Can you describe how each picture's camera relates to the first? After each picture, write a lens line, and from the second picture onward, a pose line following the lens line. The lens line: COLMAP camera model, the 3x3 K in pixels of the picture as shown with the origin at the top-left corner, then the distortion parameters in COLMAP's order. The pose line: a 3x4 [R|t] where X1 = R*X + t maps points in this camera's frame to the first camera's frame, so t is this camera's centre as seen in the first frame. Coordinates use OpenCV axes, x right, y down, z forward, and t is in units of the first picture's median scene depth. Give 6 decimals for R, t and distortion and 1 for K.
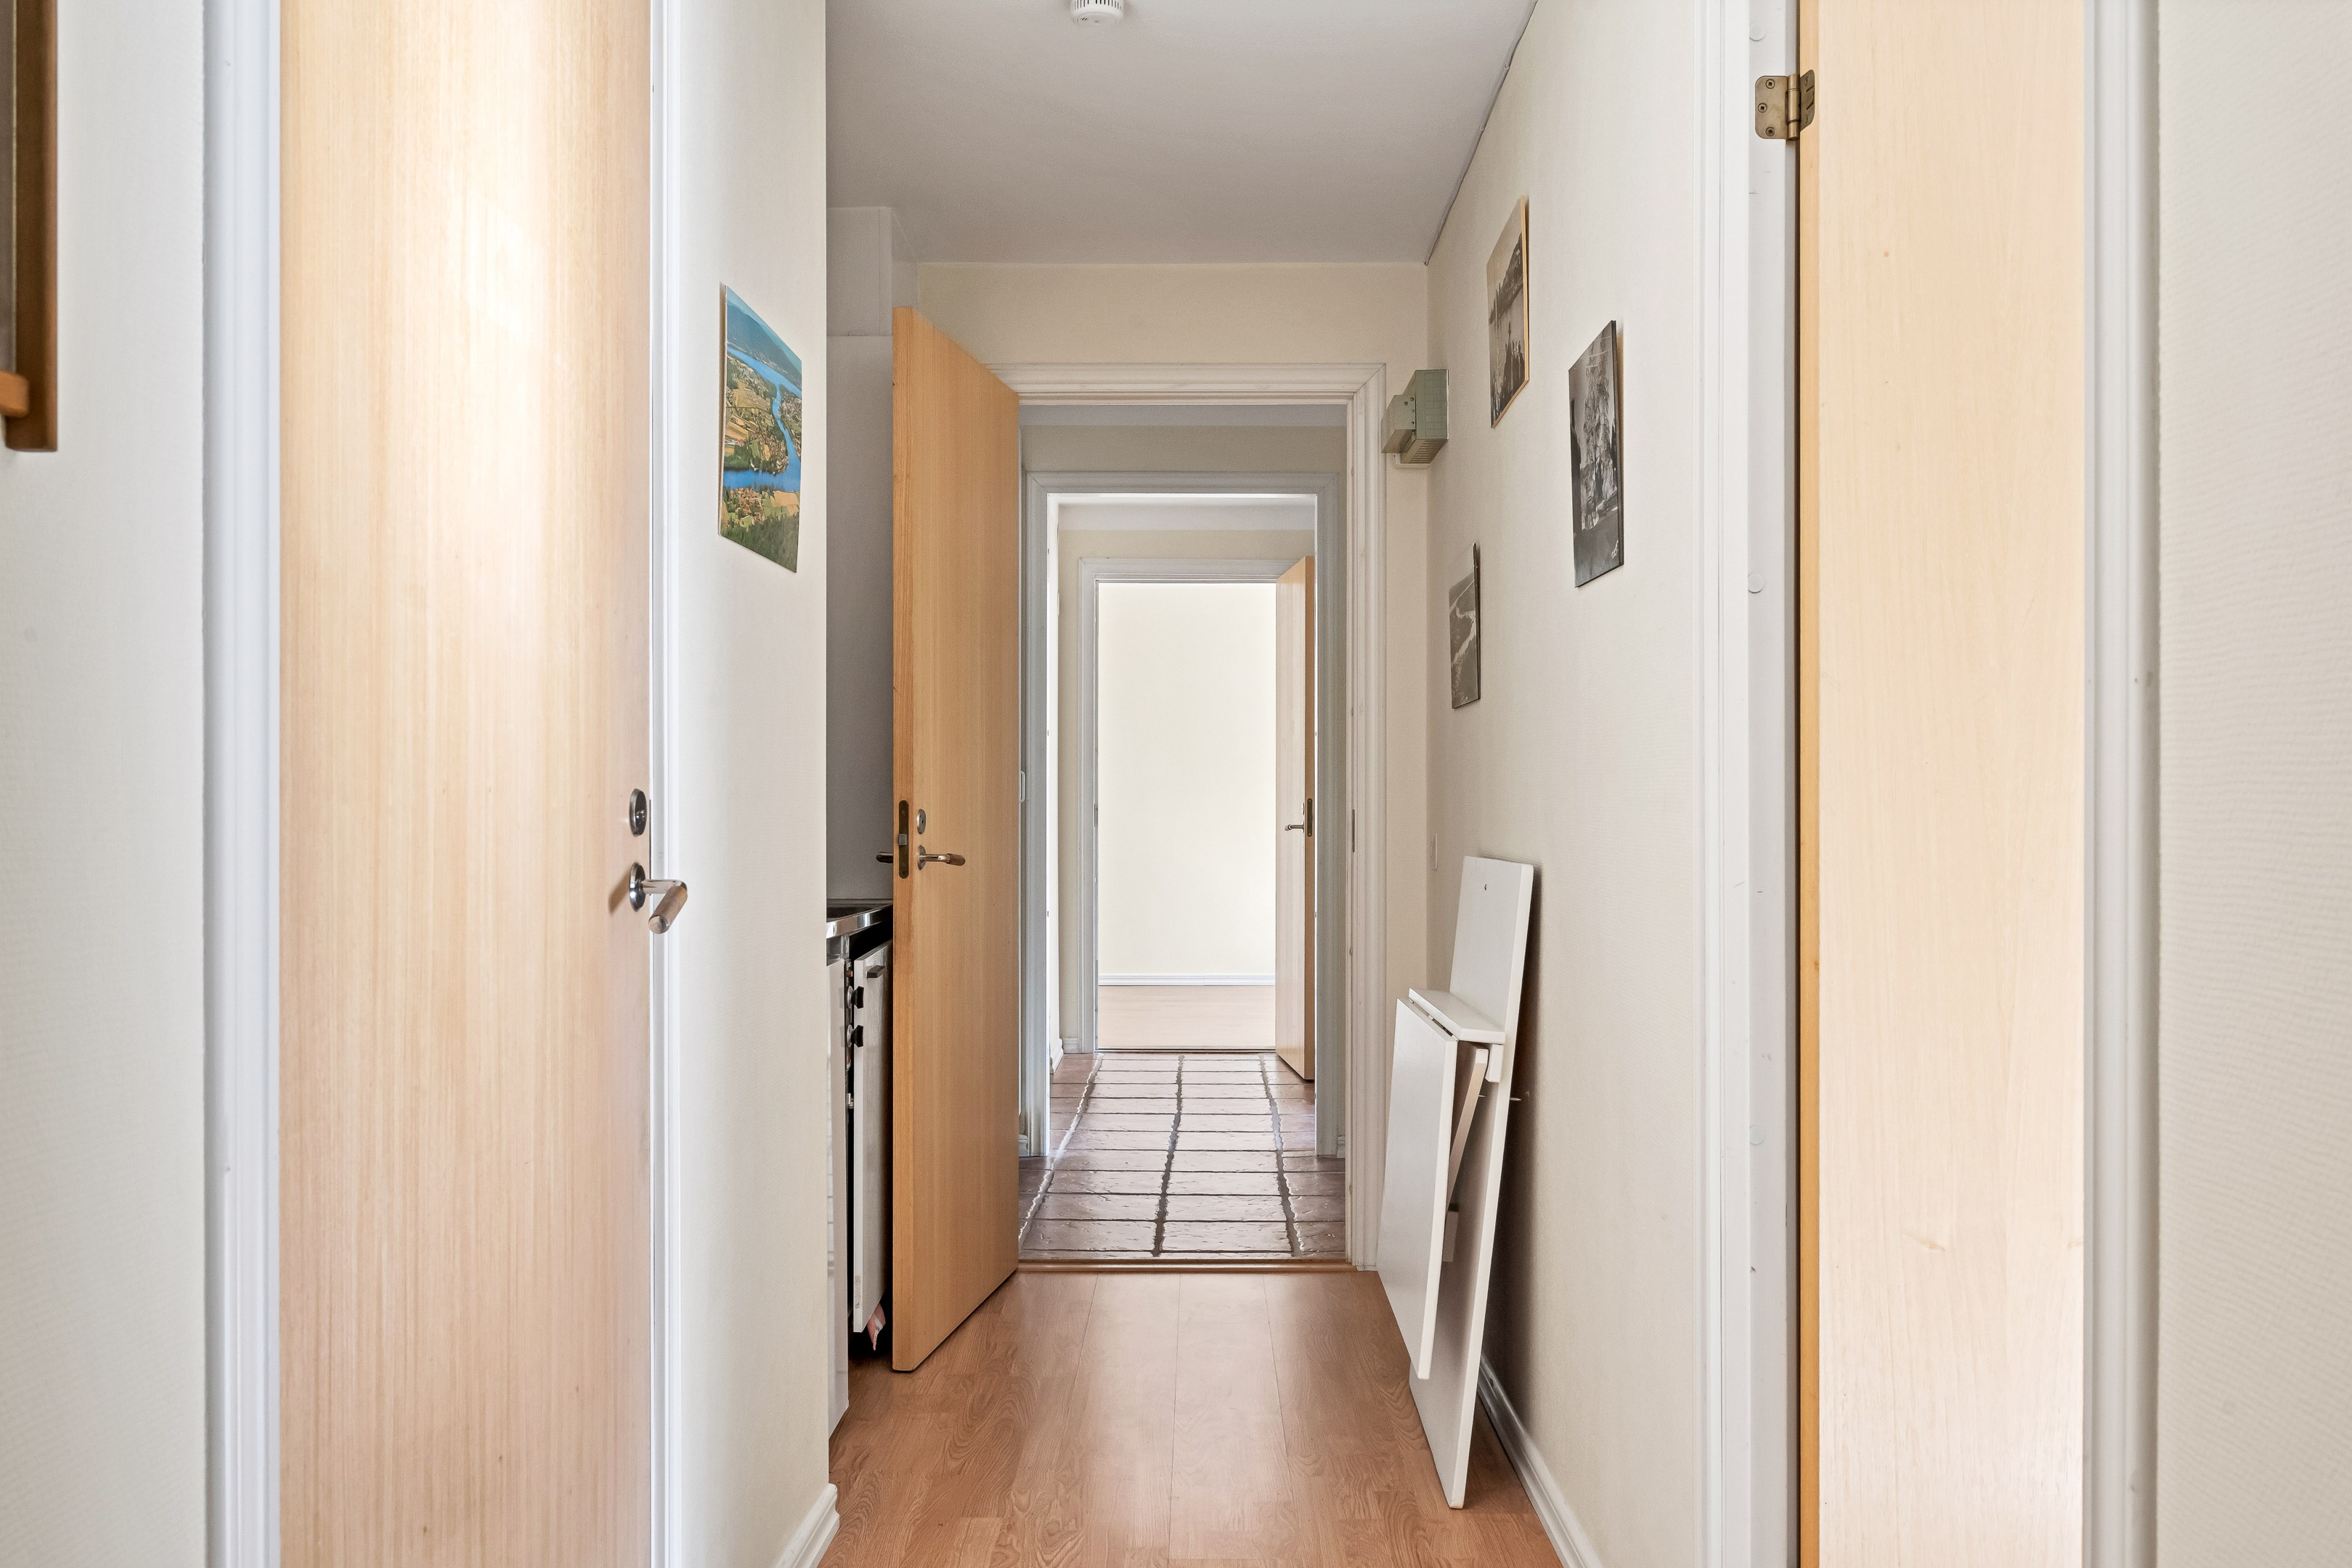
lens RADIAL K [[1618.9, 0, 1176.0], [0, 1618.9, 784.0], [0, 0, 1]] dist [-0.000837, -0.000221]
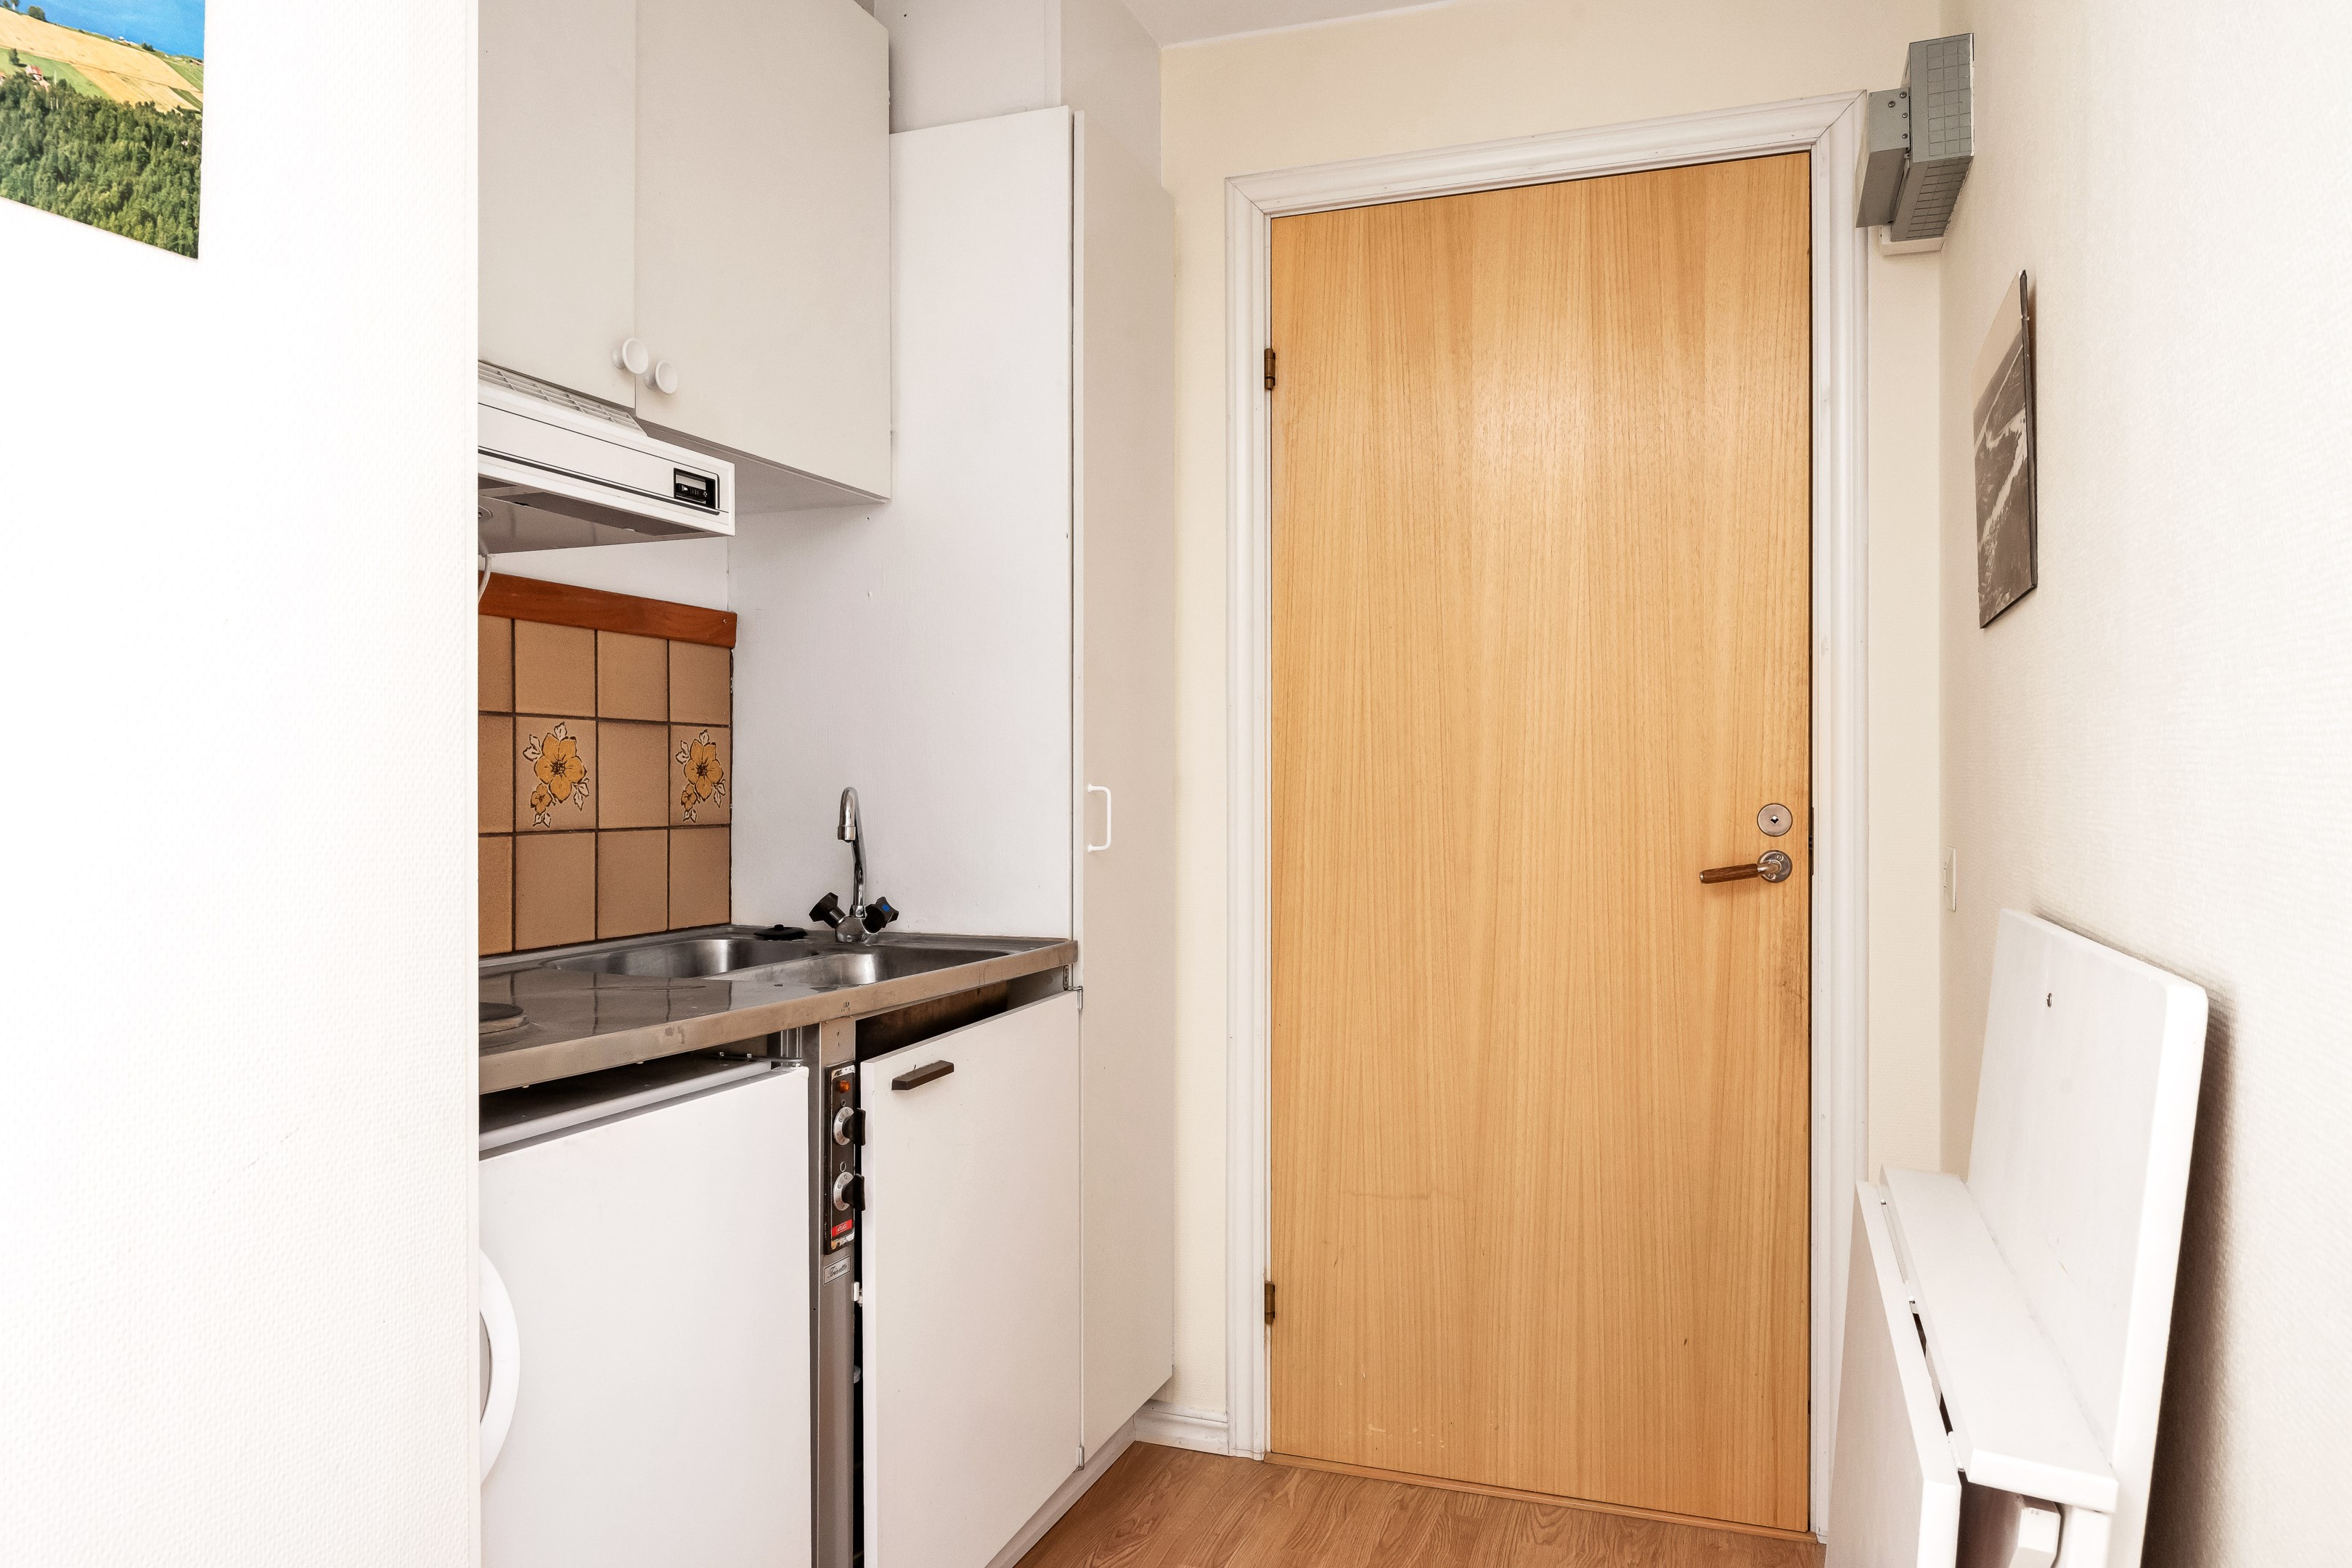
lens RADIAL K [[1569.7, 0, 1176.0], [0, 1569.7, 784.0], [0, 0, 1]] dist [-0.003215, -0.001225]
pose [[0.950060, -0.001176, -0.312066, 0.085656], [0.003135, 0.999978, 0.005776, 0.002942], [0.312052, -0.006466, 0.950043, 0.452334]]
